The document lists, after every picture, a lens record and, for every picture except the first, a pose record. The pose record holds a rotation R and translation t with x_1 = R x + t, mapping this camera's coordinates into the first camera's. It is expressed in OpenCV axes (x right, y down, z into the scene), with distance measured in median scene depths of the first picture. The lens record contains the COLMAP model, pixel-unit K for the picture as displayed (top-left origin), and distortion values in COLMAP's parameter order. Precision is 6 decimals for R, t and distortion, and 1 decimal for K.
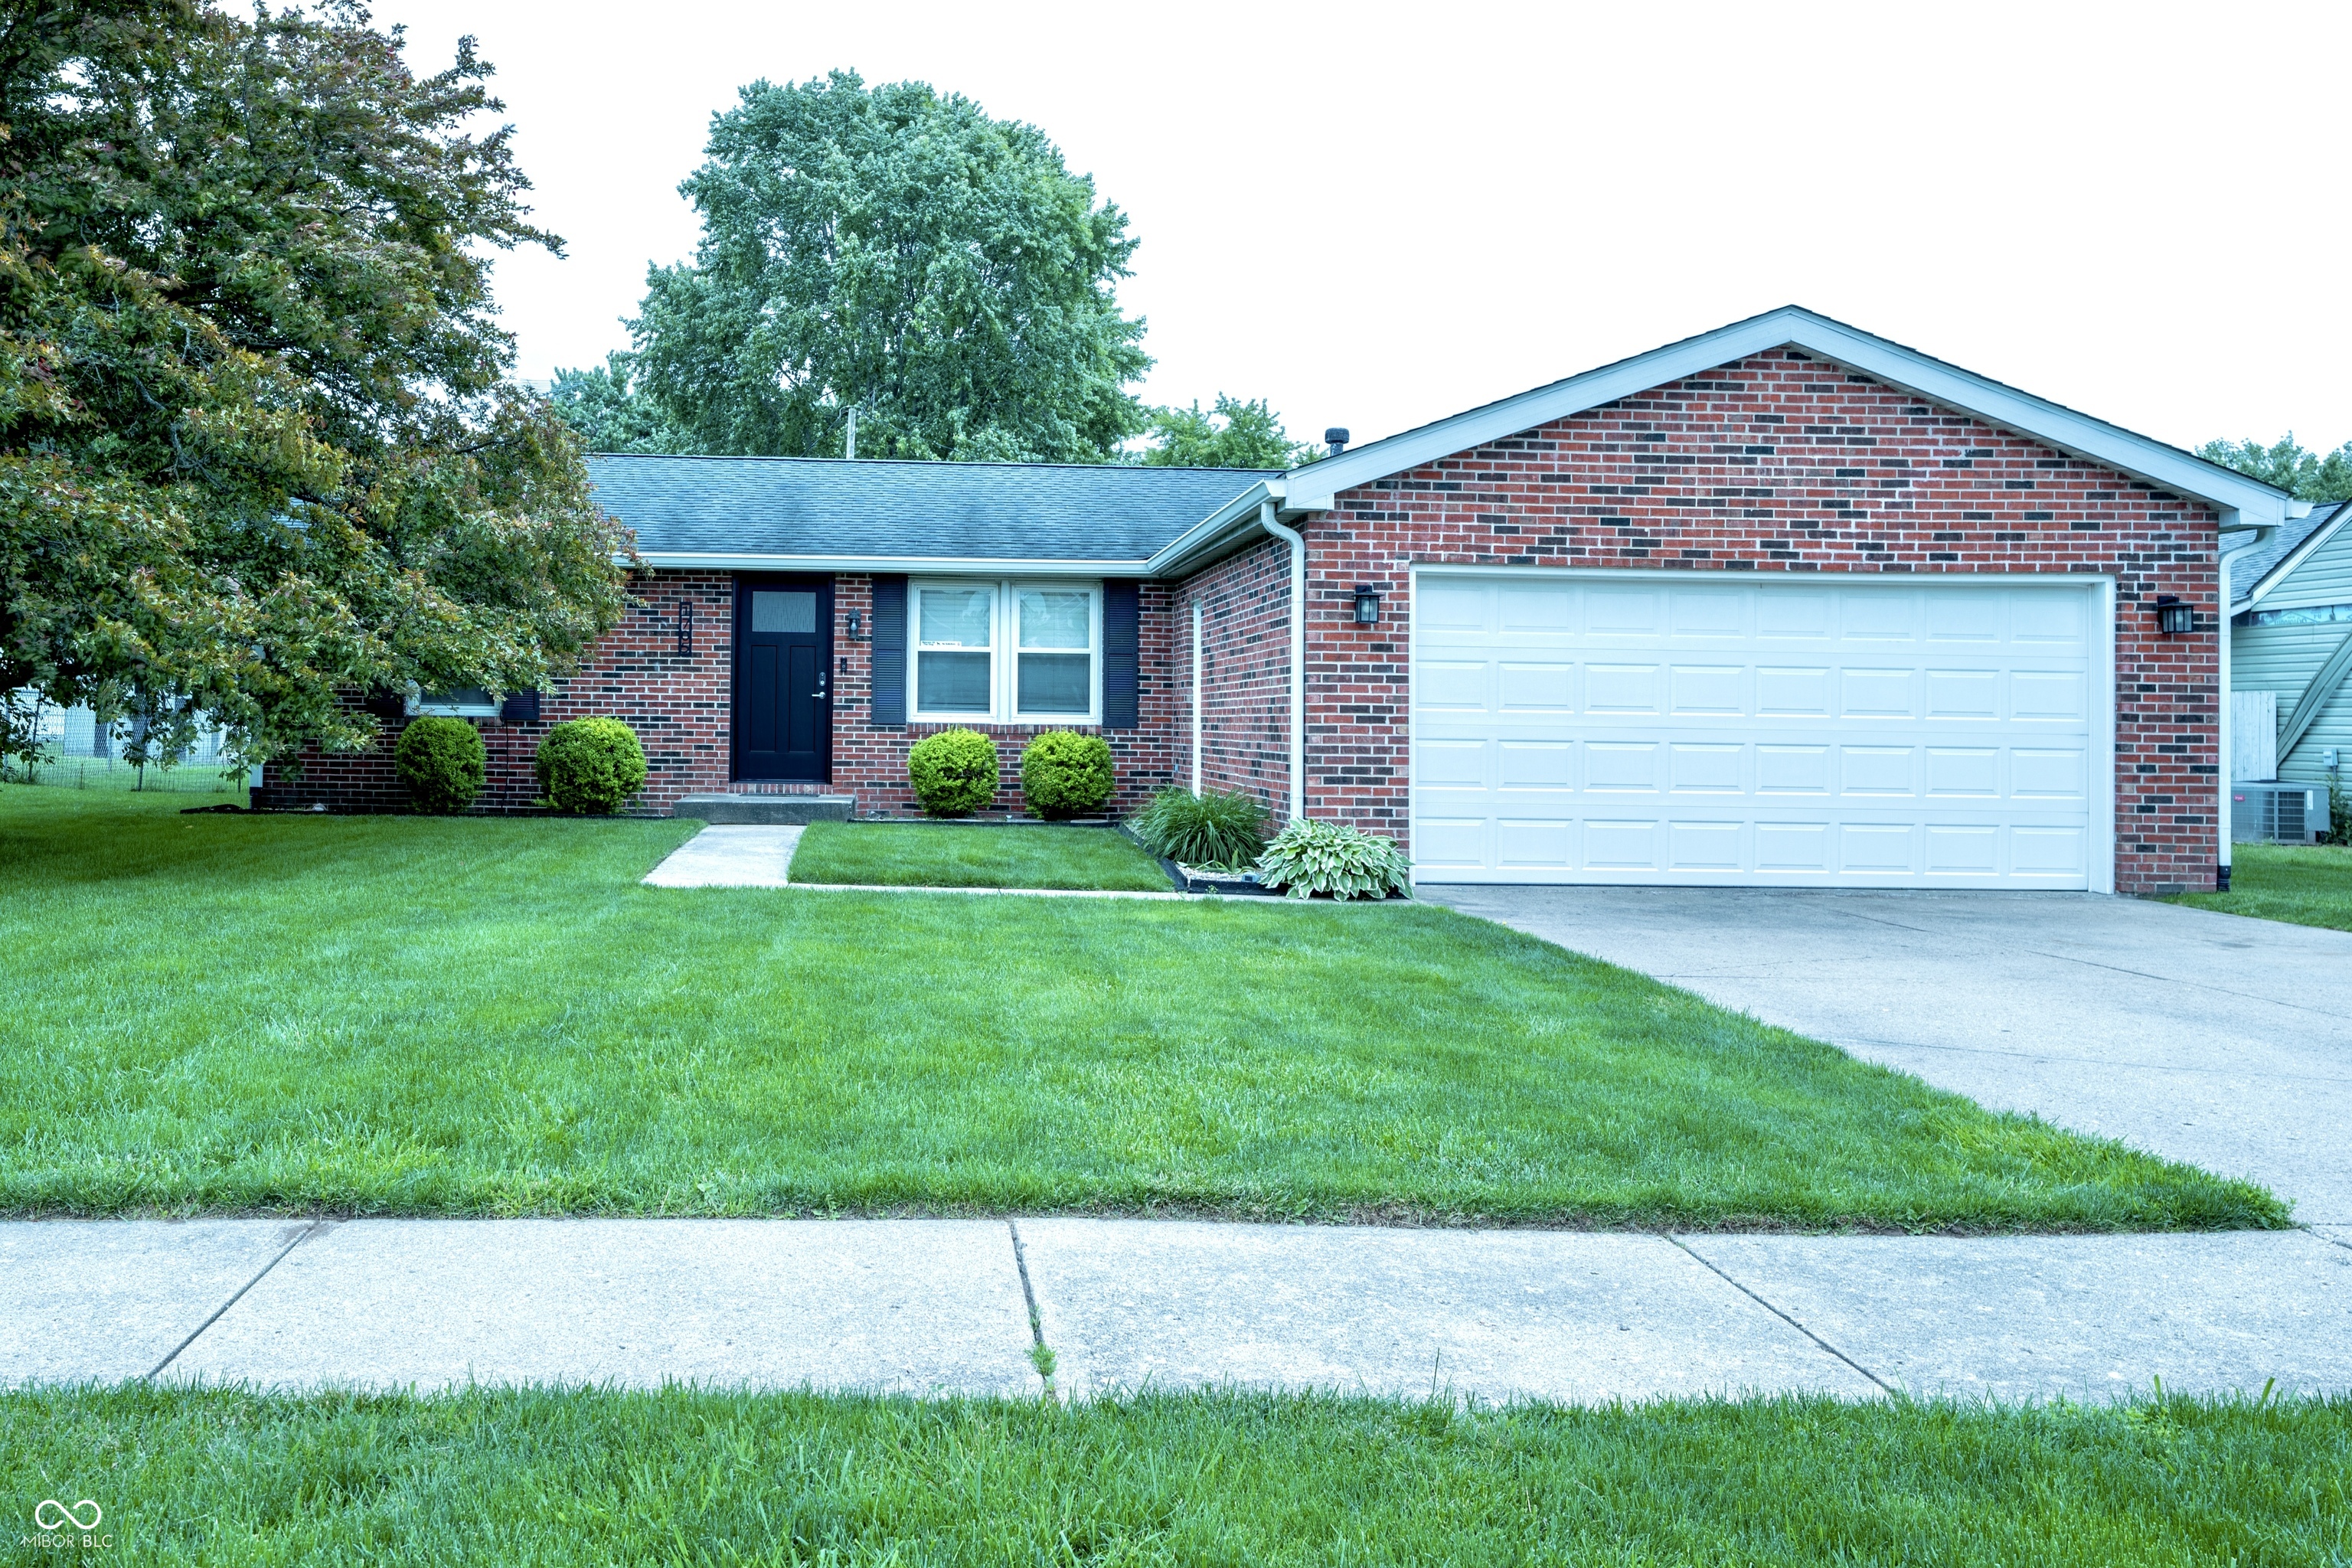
lens RADIAL K [[2478.7, 0, 1122.7], [0, 2478.7, 778.4], [0, 0, 1]] dist [0.086813, 0.001557]
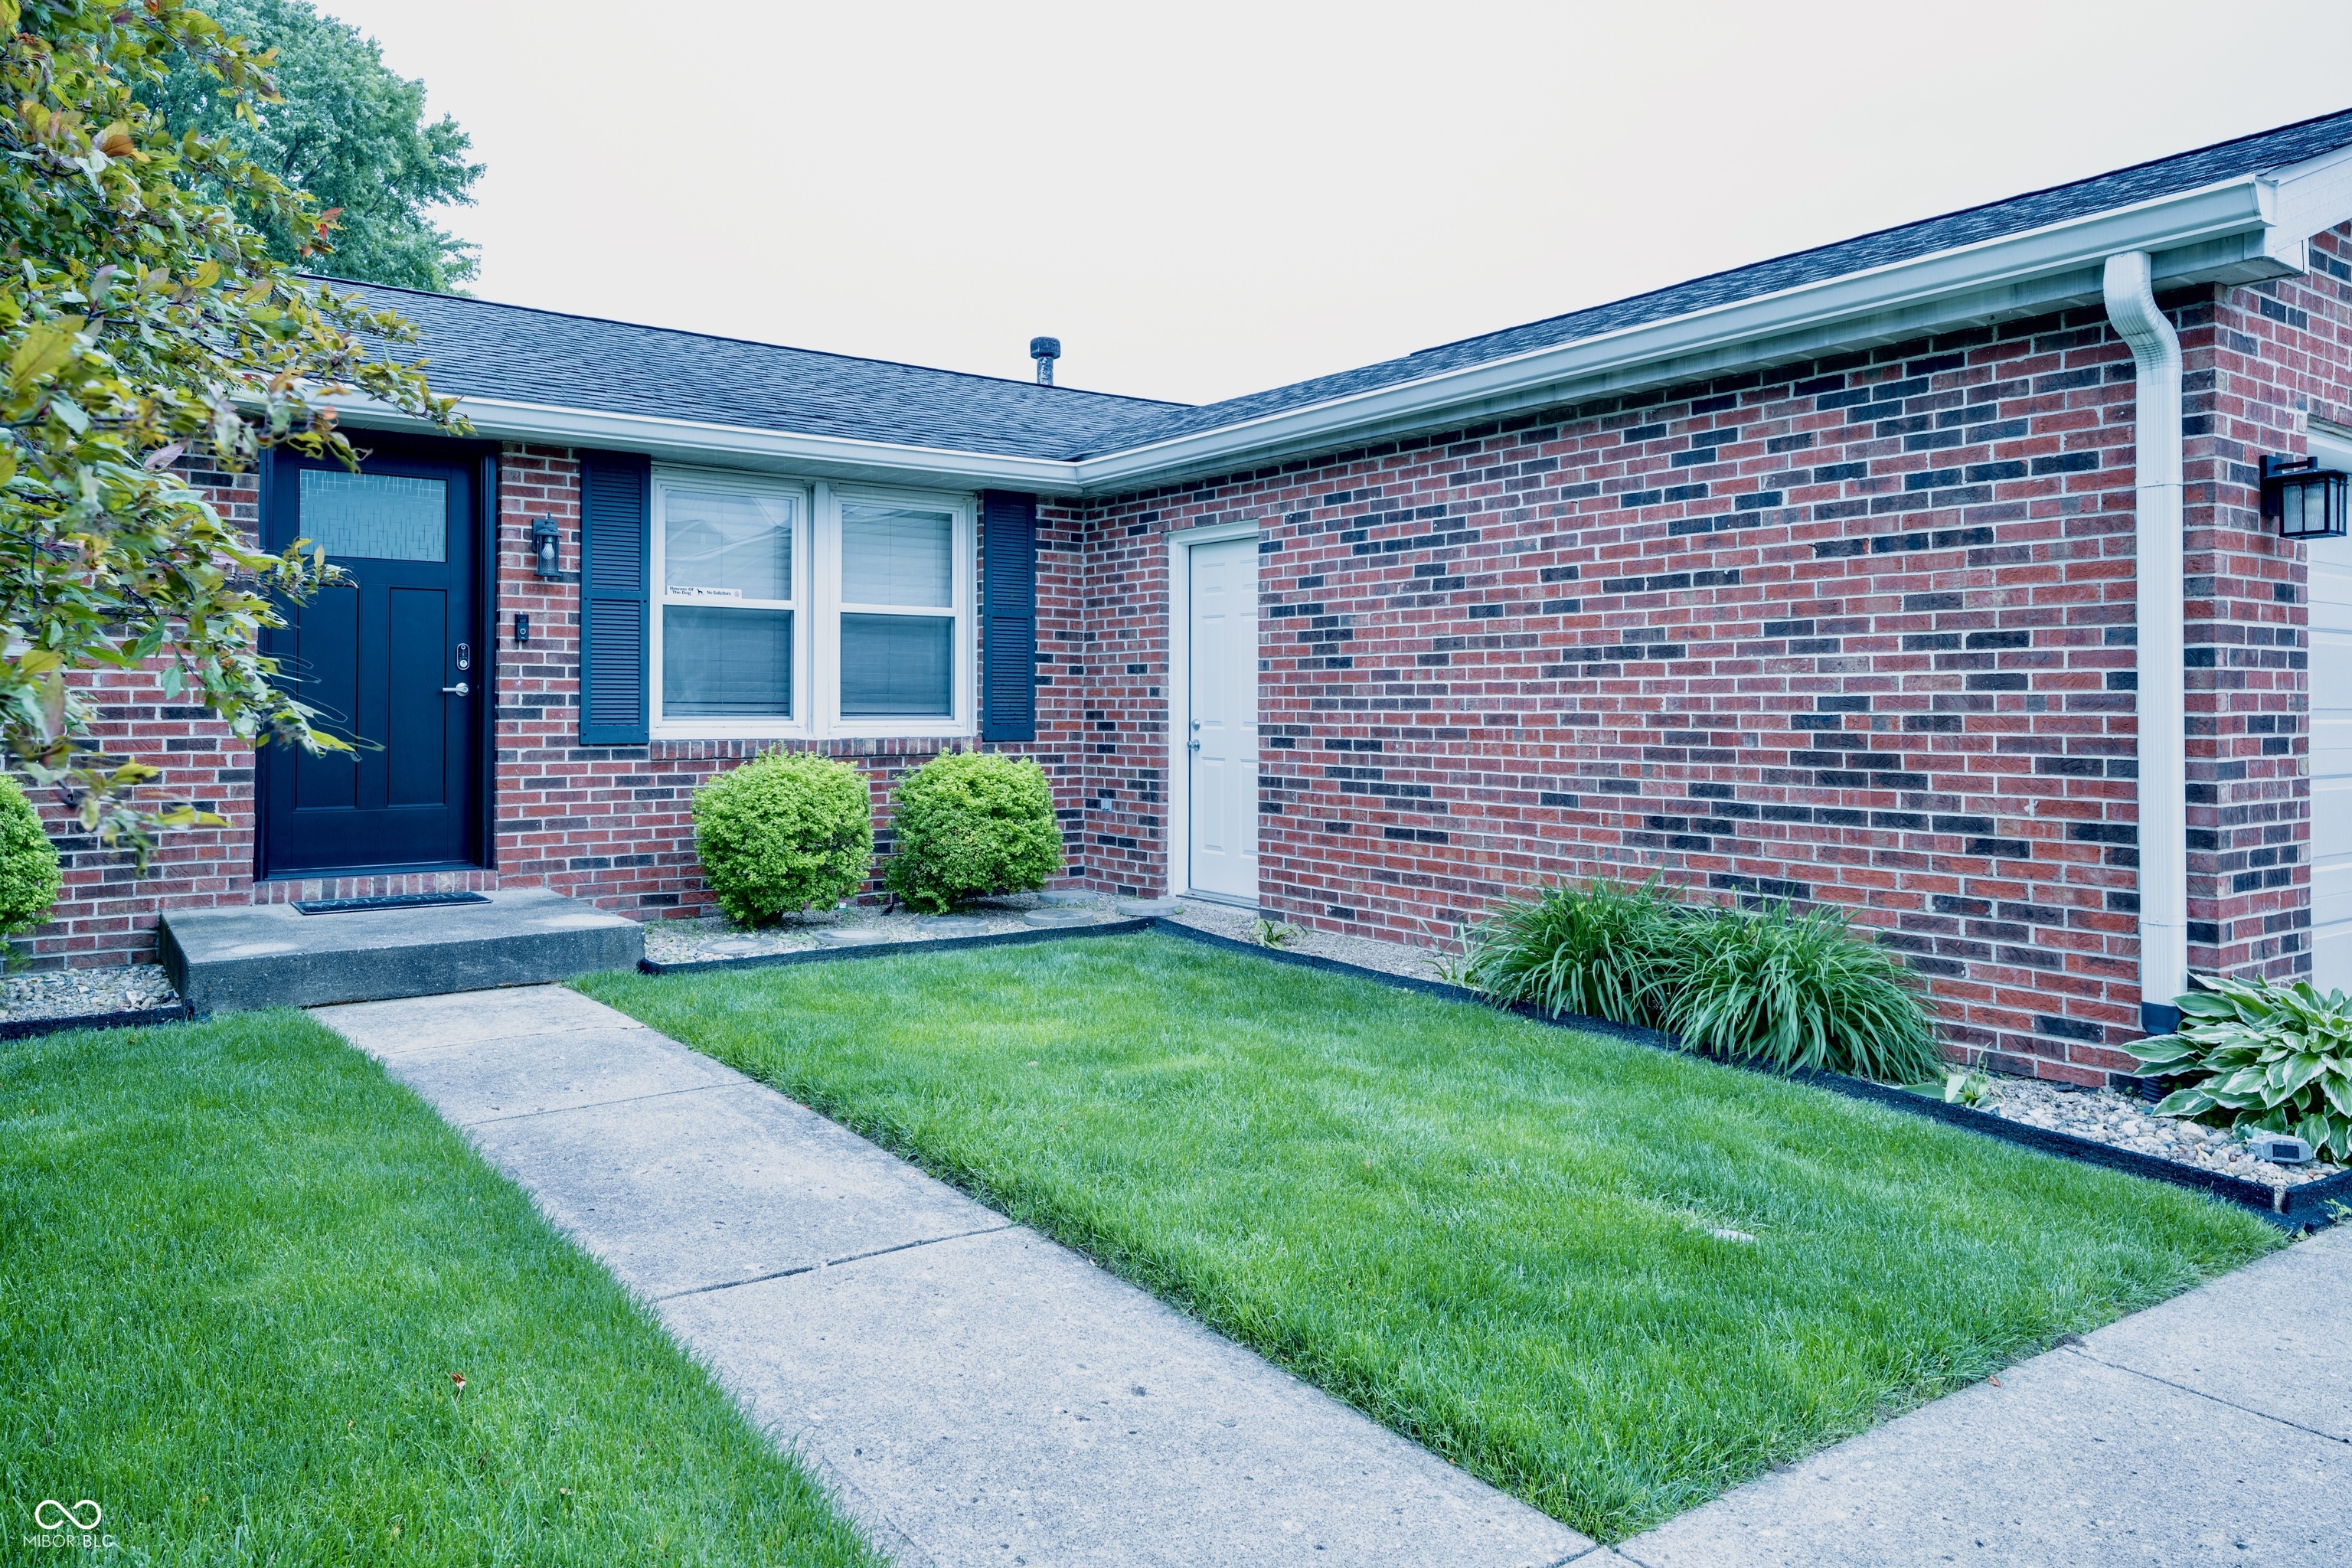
lens RADIAL K [[1538.2, 0, 1170.1], [0, 1538.2, 774.3], [0, 0, 1]] dist [0.018377, -0.002394]
pose [[0.828829, -0.036006, 0.558342, -0.177948], [0.018774, 0.999155, 0.036563, -0.025174], [-0.559187, -0.019823, 0.828805, 0.667665]]
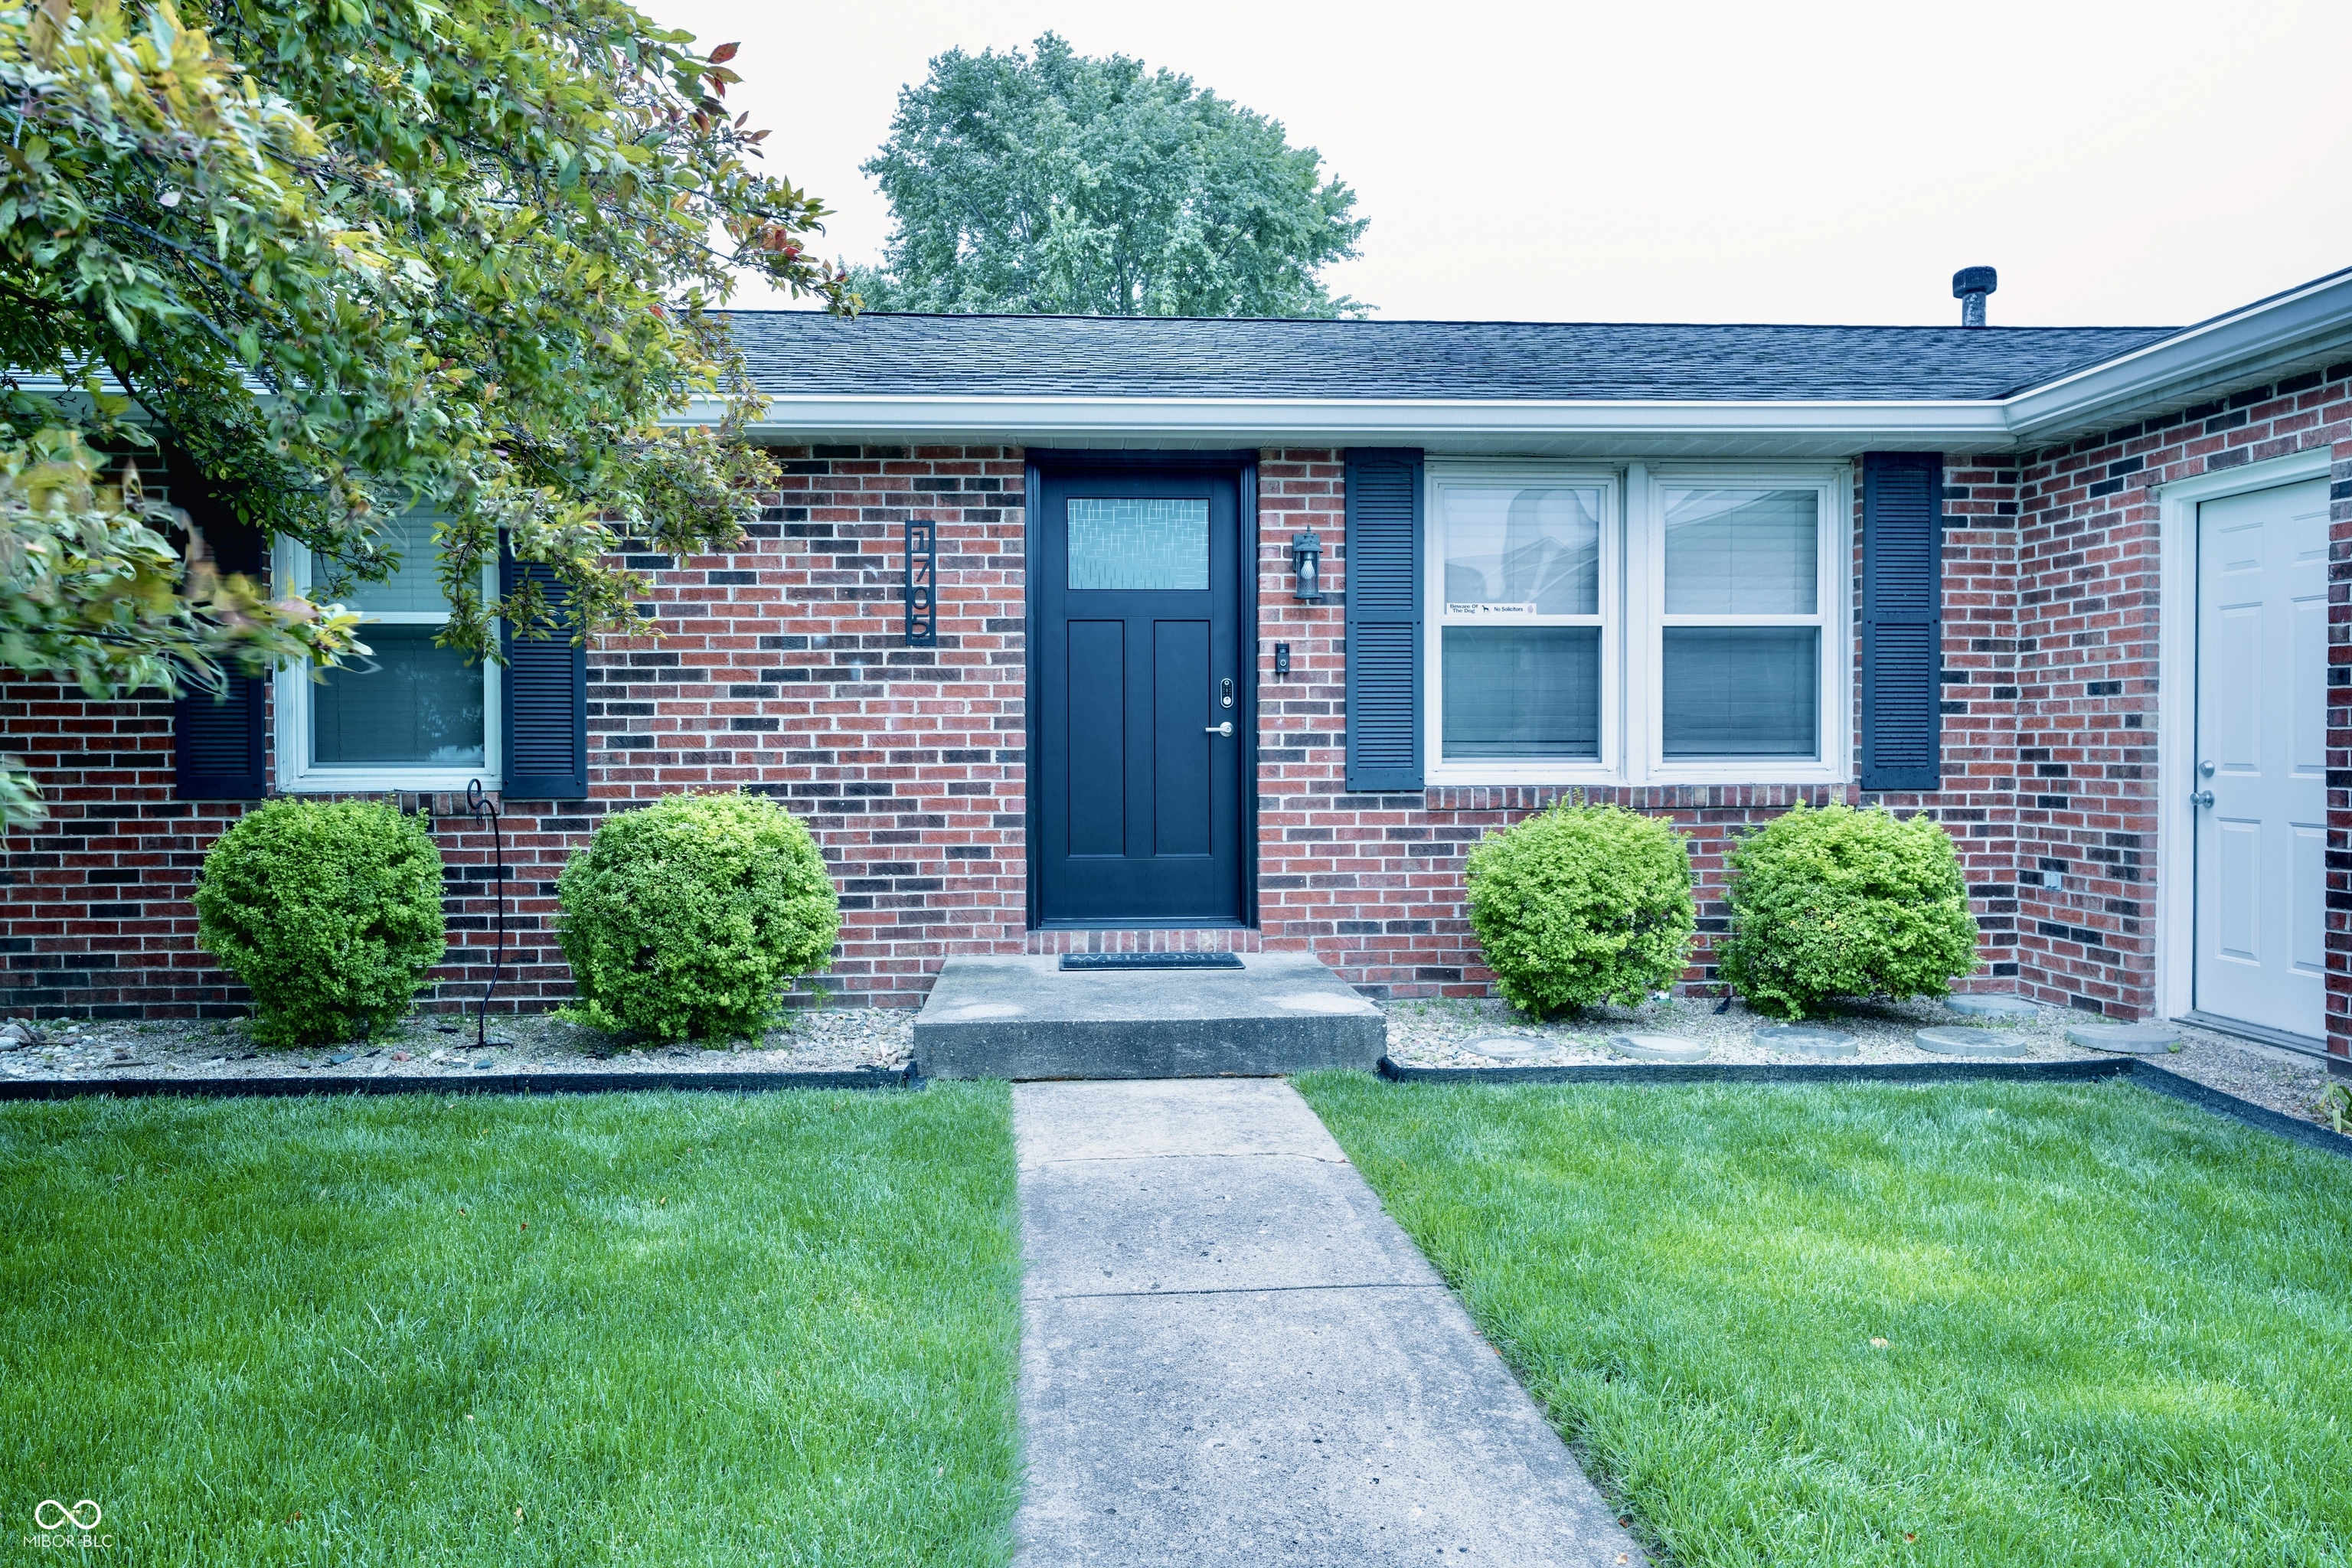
lens RADIAL K [[1538.2, 0, 1170.1], [0, 1538.2, 774.3], [0, 0, 1]] dist [0.018377, -0.002394]
pose [[0.999593, -0.017800, 0.022298, -0.138267], [0.017737, 0.999838, 0.003041, -0.026350], [-0.022349, -0.002644, 0.999747, 0.725306]]
